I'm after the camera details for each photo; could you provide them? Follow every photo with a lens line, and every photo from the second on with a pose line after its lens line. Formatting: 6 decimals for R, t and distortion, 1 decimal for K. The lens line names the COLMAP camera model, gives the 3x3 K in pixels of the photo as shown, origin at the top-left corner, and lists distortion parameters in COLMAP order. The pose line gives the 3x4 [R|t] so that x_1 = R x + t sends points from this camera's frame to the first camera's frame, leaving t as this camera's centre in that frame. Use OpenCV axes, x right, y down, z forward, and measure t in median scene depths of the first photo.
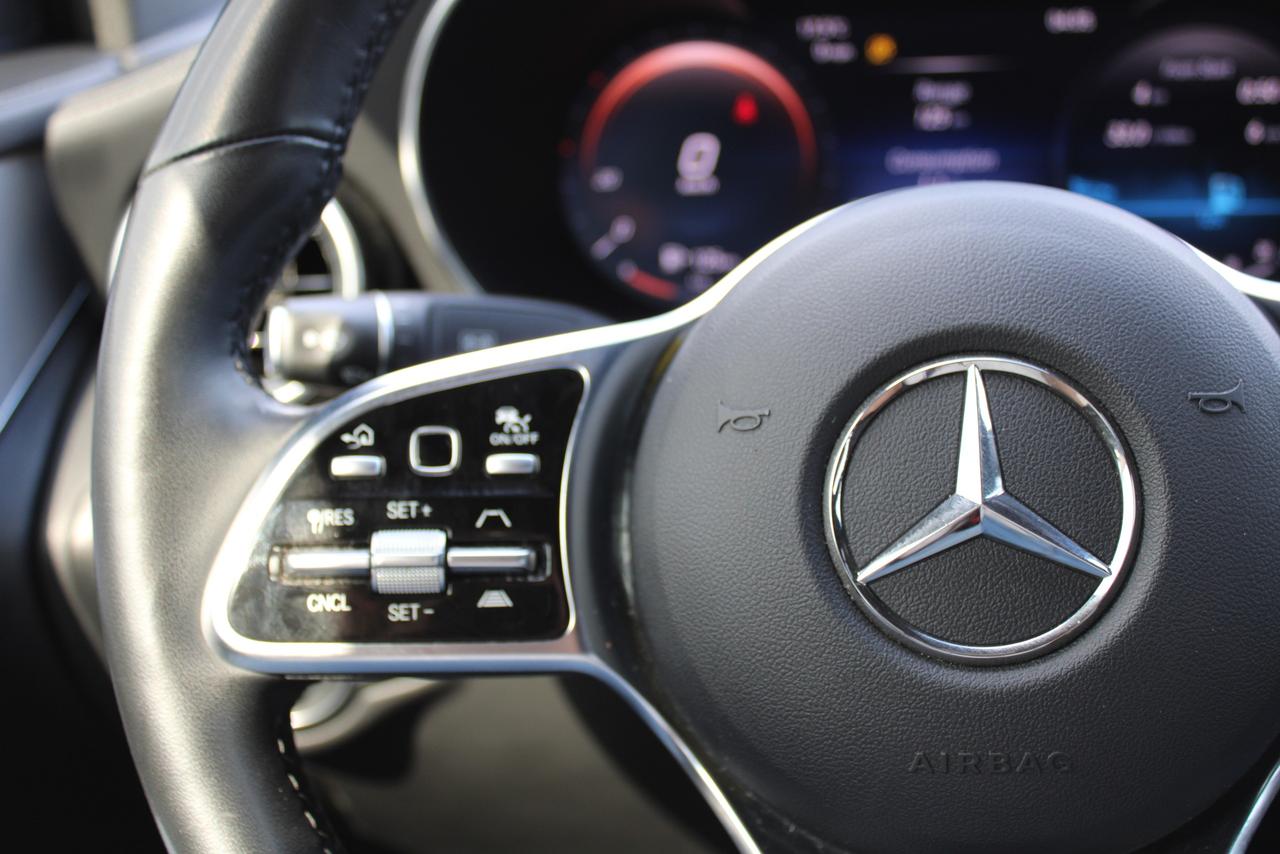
lens RADIAL K [[1507.5, 0, 638.1], [0, 1507.5, 426.2], [0, 0, 1]] dist [-0.075448, 0.000000]
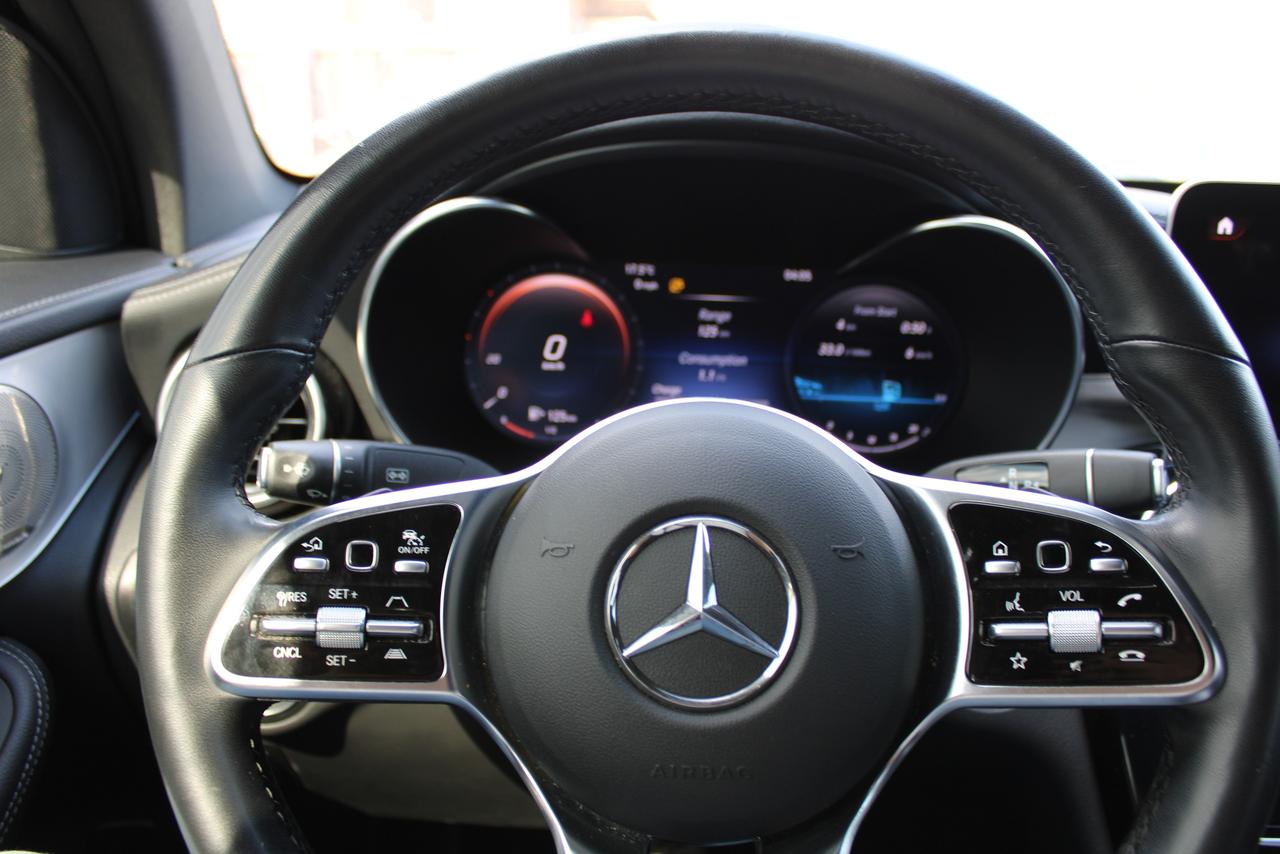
lens RADIAL K [[1050.2, 0, 631.5], [0, 1050.2, 421.5], [0, 0, 1]] dist [-0.154641, 0.094710]
pose [[0.993991, 0.049336, 0.097711, 0.029888], [-0.042420, 0.996529, -0.071628, -0.056675], [-0.100906, 0.067053, 0.992634, -0.096659]]
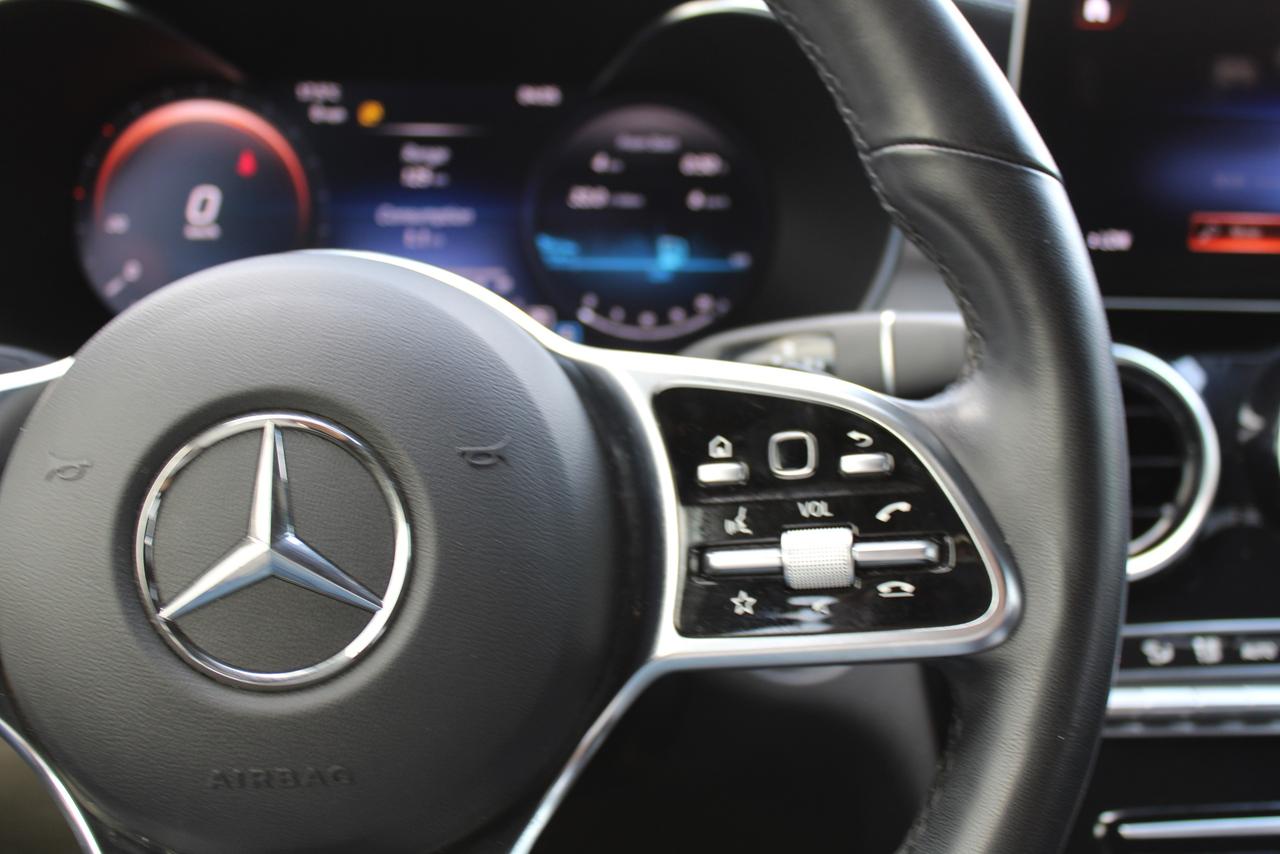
lens RADIAL K [[1378.5, 0, 649.8], [0, 1378.5, 433.8], [0, 0, 1]] dist [-0.113221, 0.000000]
pose [[0.974545, 0.003361, 0.224169, 0.235947], [-0.003569, 0.999993, 0.000520, -0.029041], [-0.224166, -0.001307, 0.974550, -0.045007]]
